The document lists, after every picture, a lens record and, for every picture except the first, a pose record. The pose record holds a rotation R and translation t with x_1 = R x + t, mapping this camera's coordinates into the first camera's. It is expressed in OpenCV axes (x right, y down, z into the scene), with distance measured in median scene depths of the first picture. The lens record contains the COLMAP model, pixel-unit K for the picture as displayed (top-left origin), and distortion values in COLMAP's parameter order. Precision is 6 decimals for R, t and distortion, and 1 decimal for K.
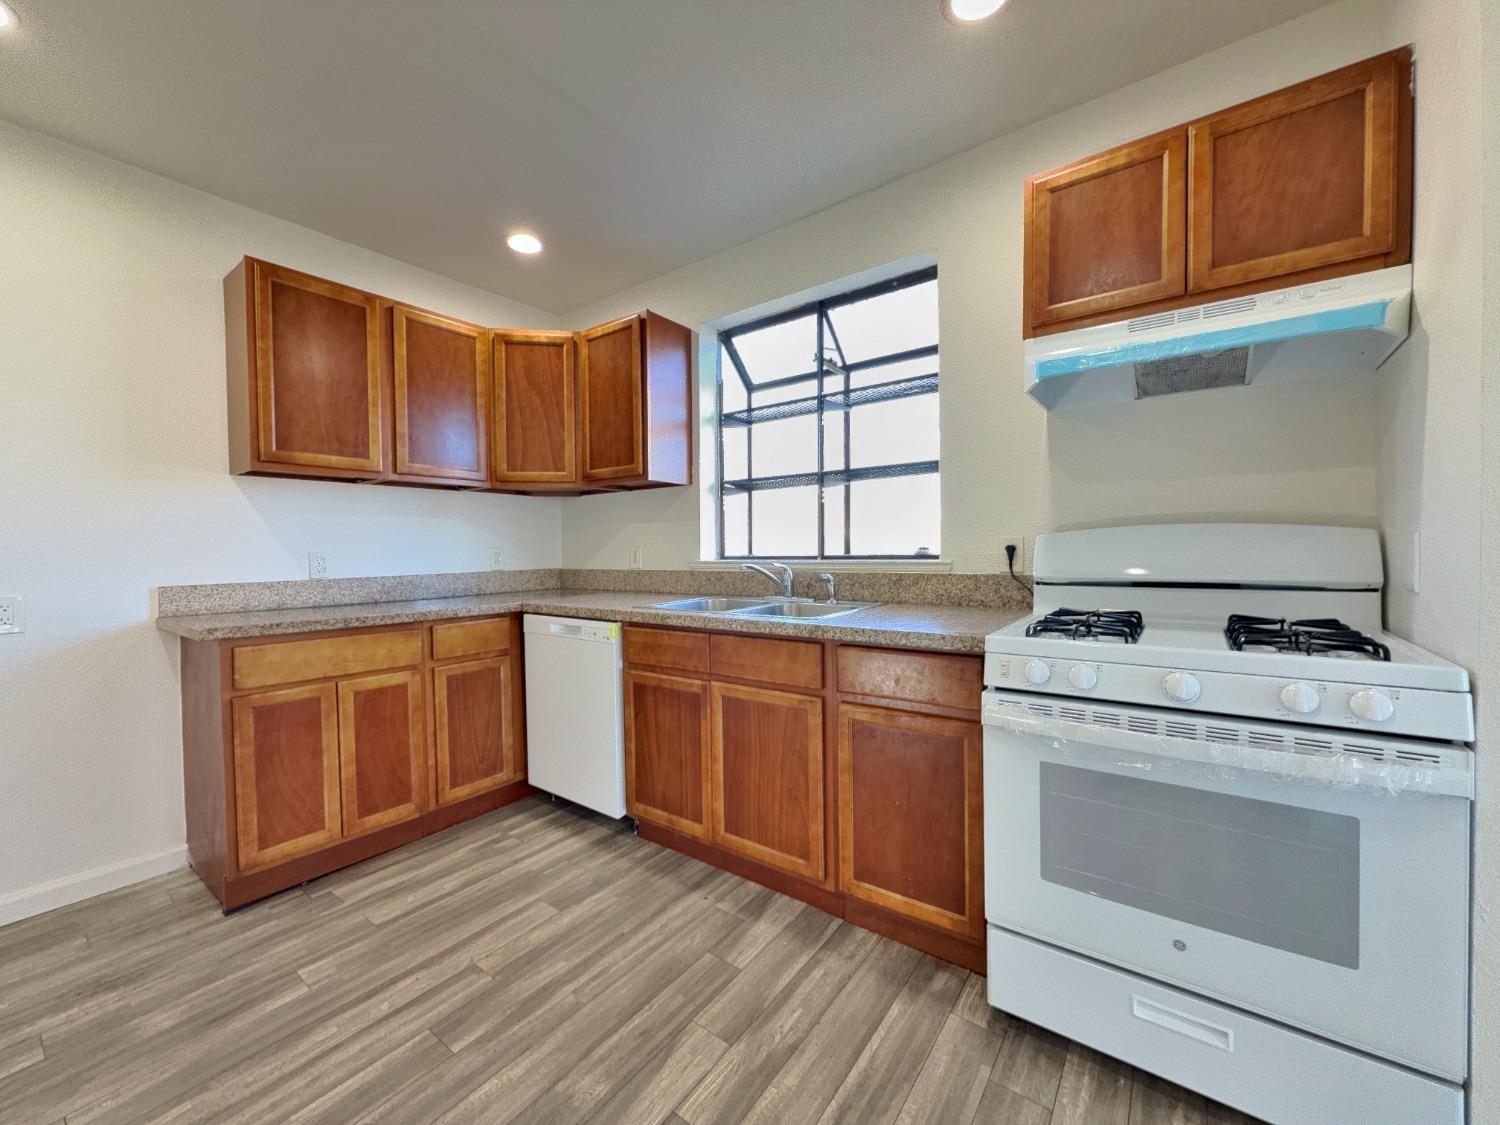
lens RADIAL K [[594.9, 0, 750.1], [0, 594.9, 564.4], [0, 0, 1]] dist [-0.001518, 0.000820]
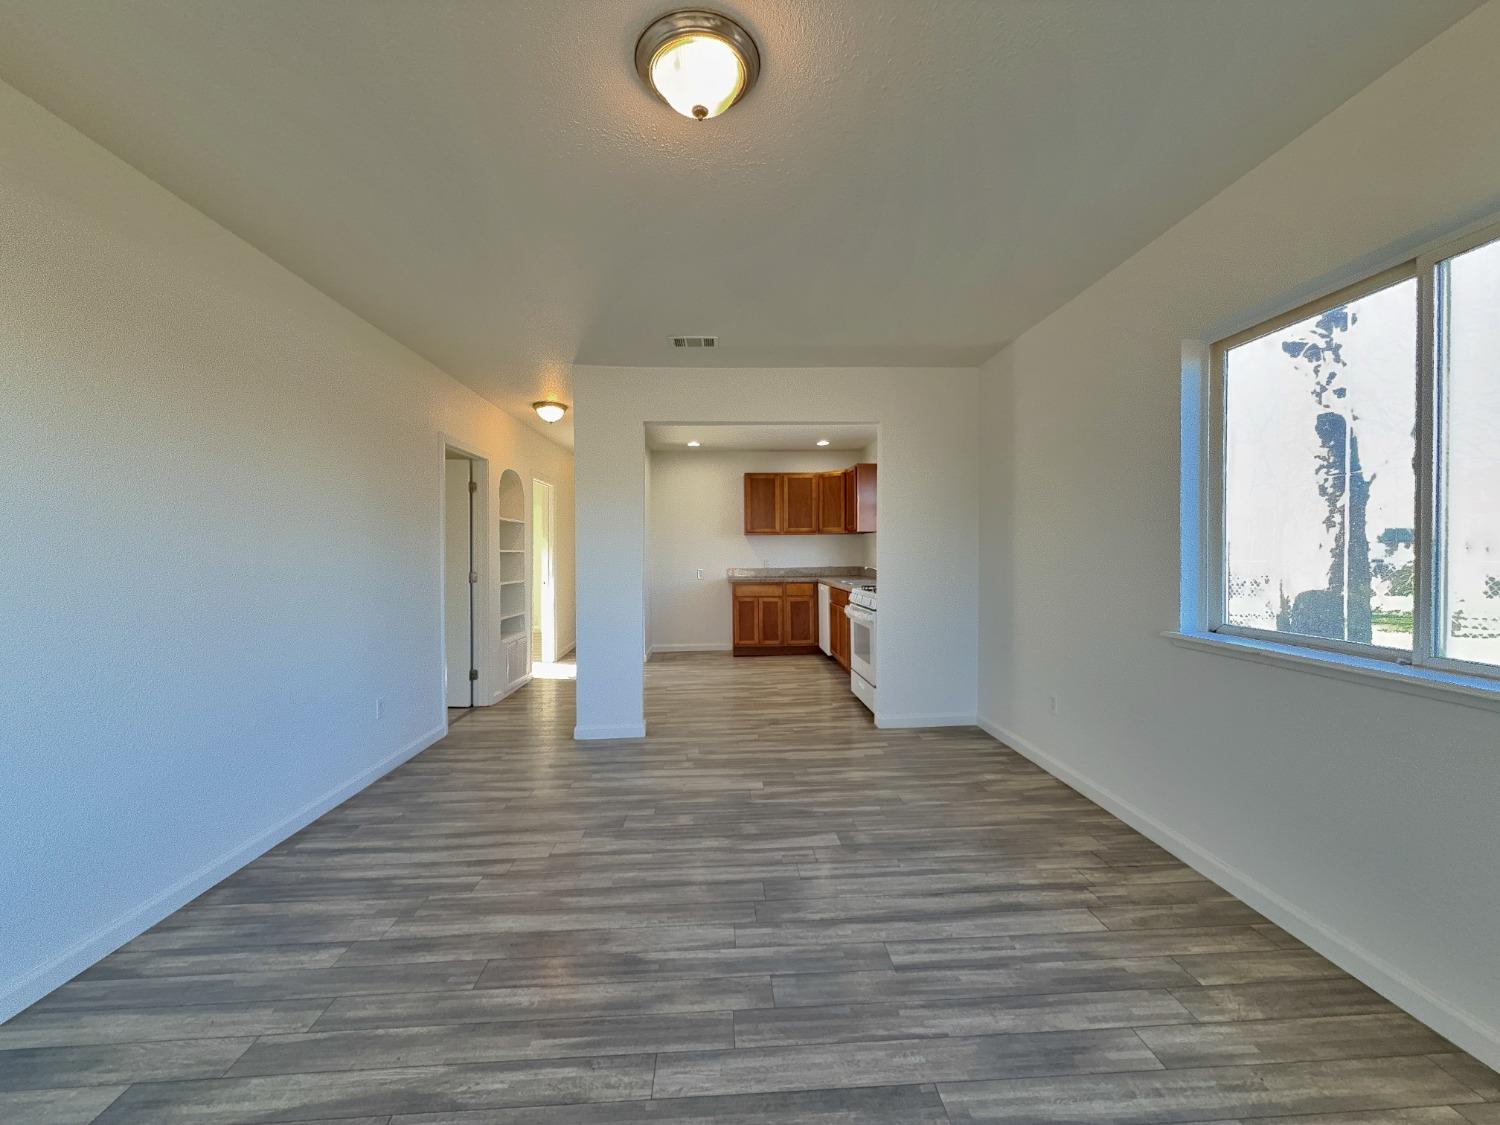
lens RADIAL K [[594.9, 0, 751.0], [0, 594.9, 564.6], [0, 0, 1]] dist [-0.001518, 0.000820]
pose [[0.641358, 0.024100, -0.766863, 1.892302], [-0.018074, 0.999704, 0.016301, -0.047402], [0.767029, 0.003406, 0.641603, -1.219687]]
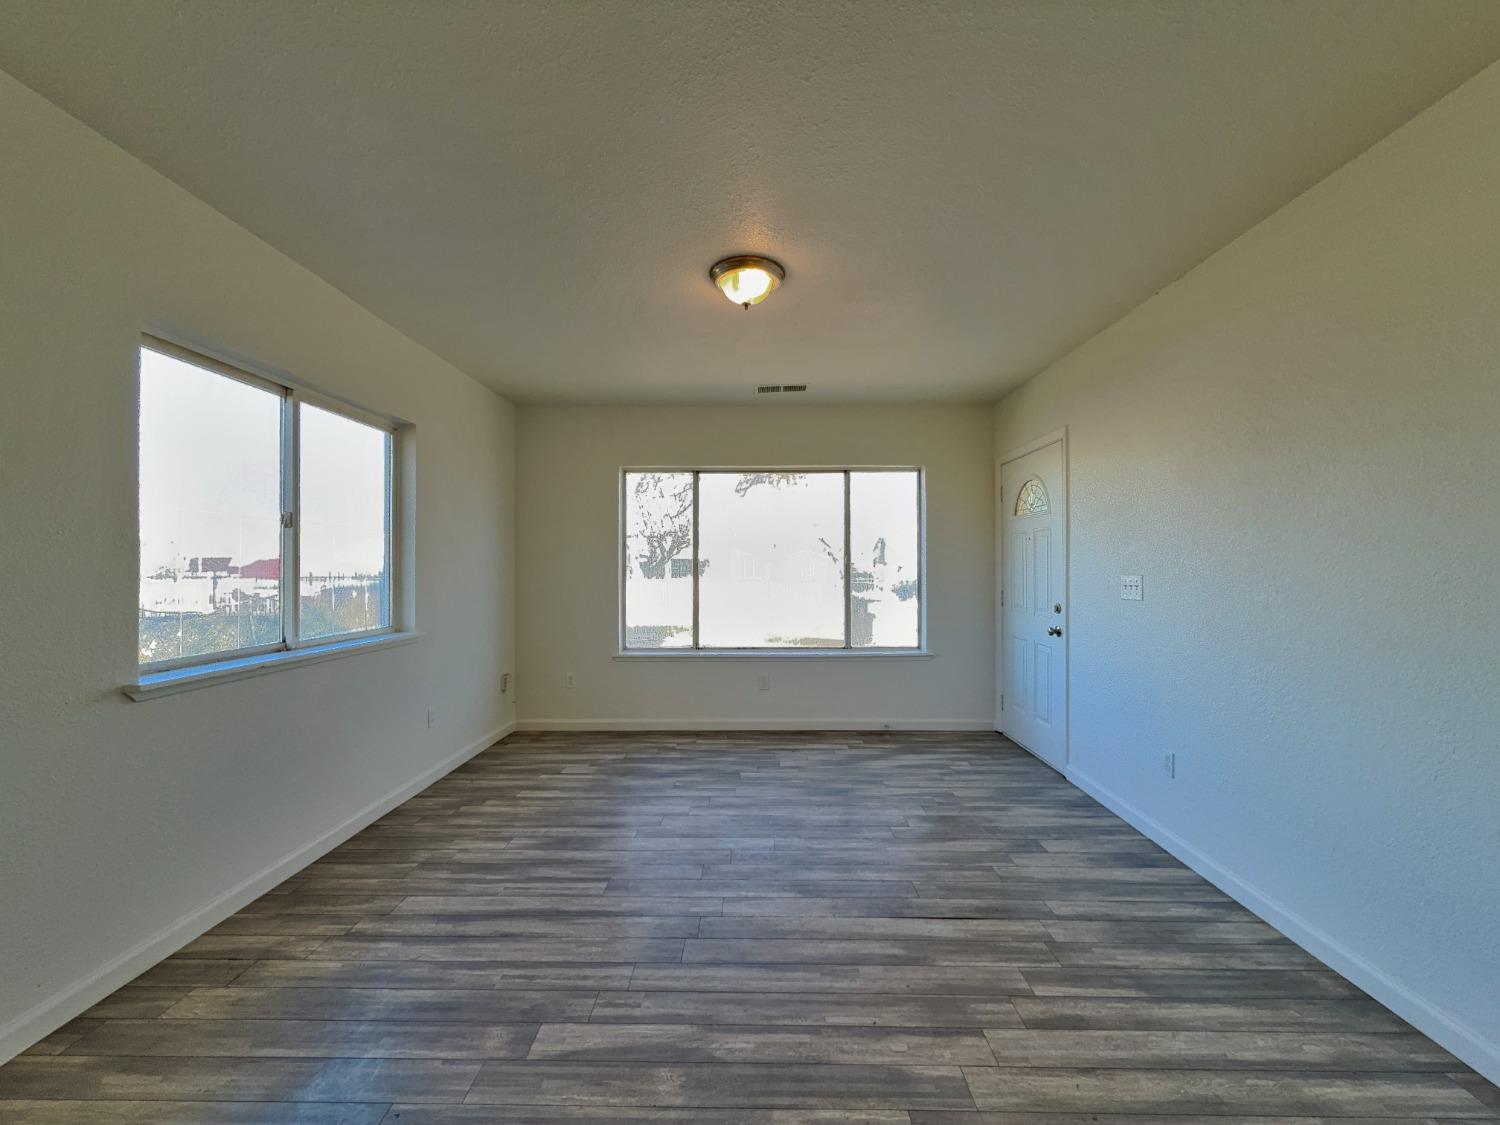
lens RADIAL K [[594.9, 0, 751.0], [0, 594.9, 568.1], [0, 0, 1]] dist [-0.001518, 0.000820]
pose [[-0.586349, 0.010199, 0.809994, 0.262617], [0.025361, 0.999662, 0.005772, -0.068623], [-0.809662, 0.023927, -0.586409, -0.061453]]
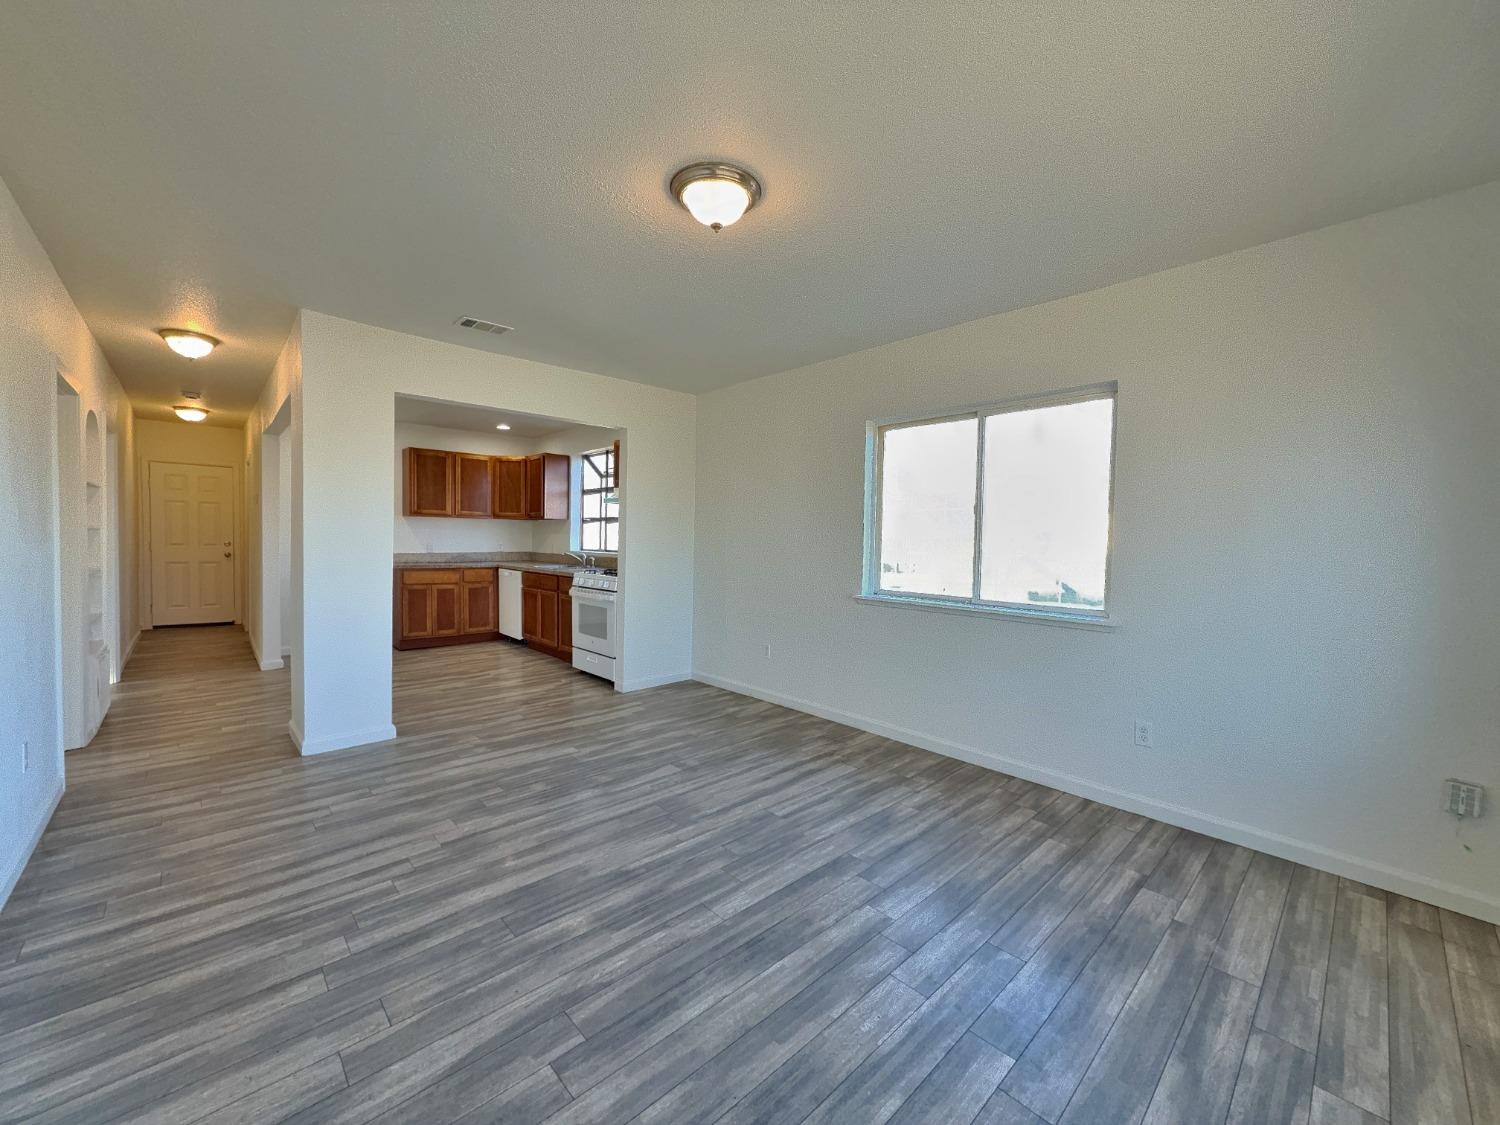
lens RADIAL K [[594.9, 0, 749.4], [0, 594.9, 563.3], [0, 0, 1]] dist [-0.001518, 0.000820]
pose [[0.983522, 0.038035, -0.176740, 1.520464], [-0.034886, 0.999173, 0.020892, -0.042840], [0.177389, -0.014382, 0.984036, -1.808671]]
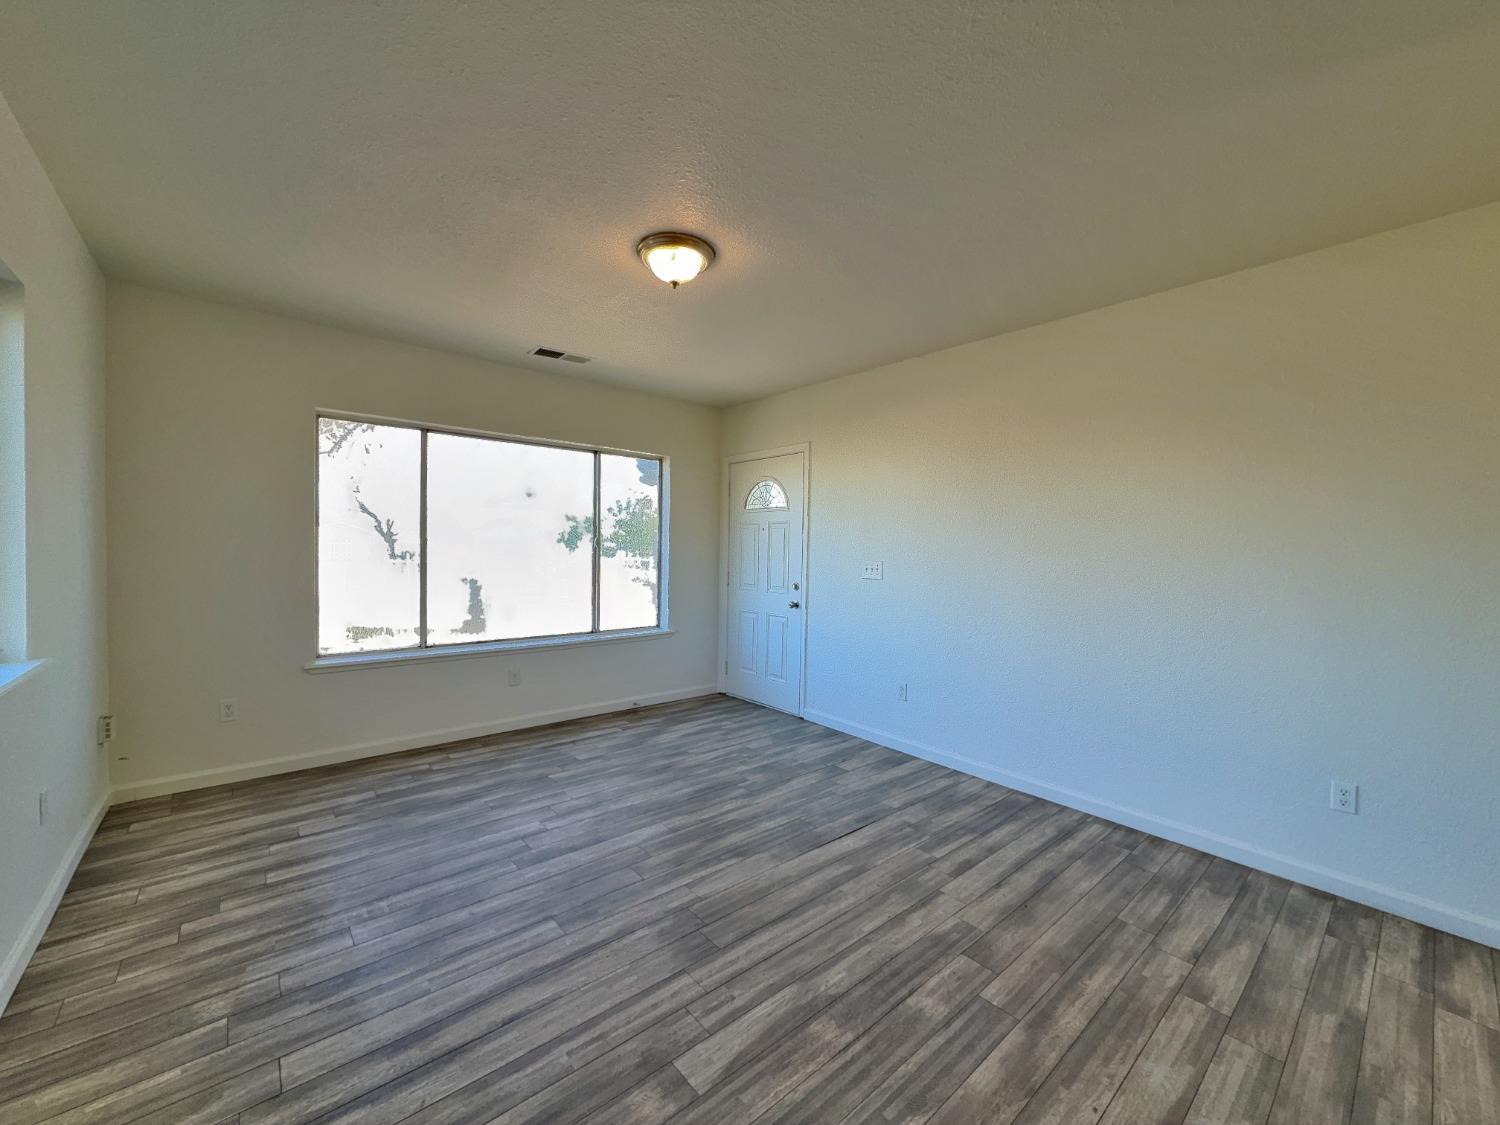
lens RADIAL K [[594.9, 0, 751.1], [0, 594.9, 567.1], [0, 0, 1]] dist [-0.001518, 0.000820]
pose [[-0.975720, -0.011828, 0.218700, 0.840960], [-0.001394, 0.998856, 0.047803, -0.093978], [-0.219015, 0.046337, -0.974621, 0.369389]]
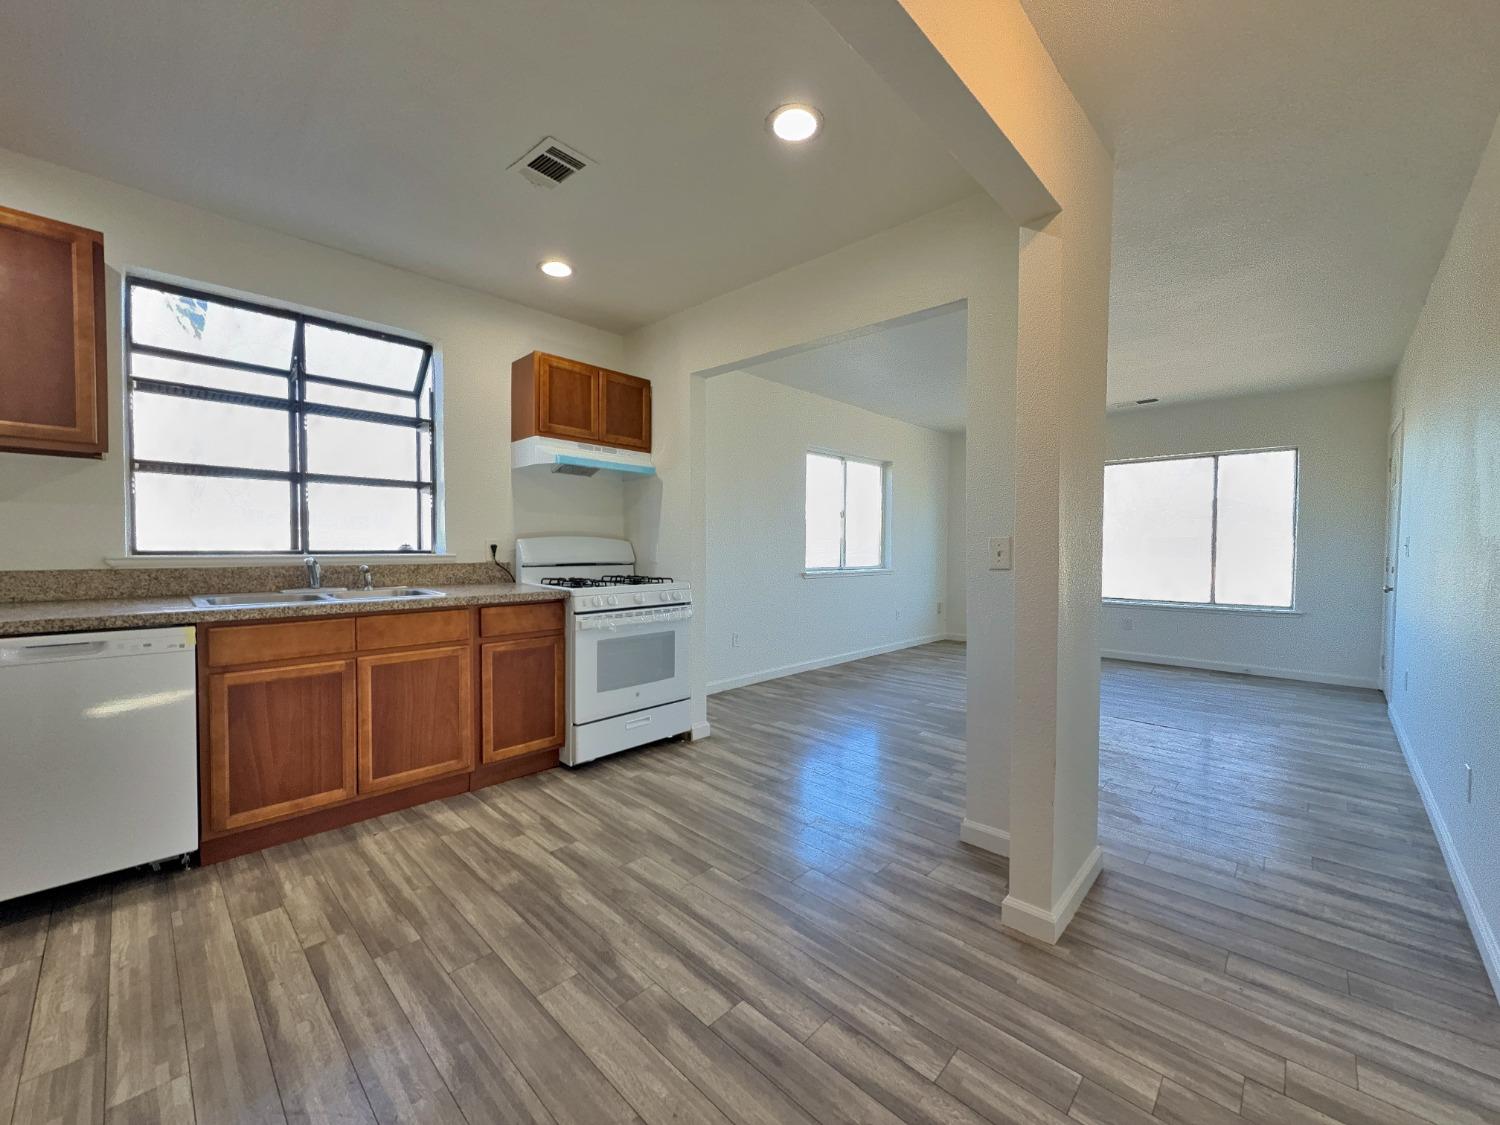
lens RADIAL K [[594.9, 0, 752.3], [0, 594.9, 567.9], [0, 0, 1]] dist [-0.001518, 0.000820]
pose [[0.119320, -0.024414, 0.992556, -1.099862], [0.014340, 0.999636, 0.022864, 0.004928], [-0.992752, 0.011505, 0.119627, 0.086539]]
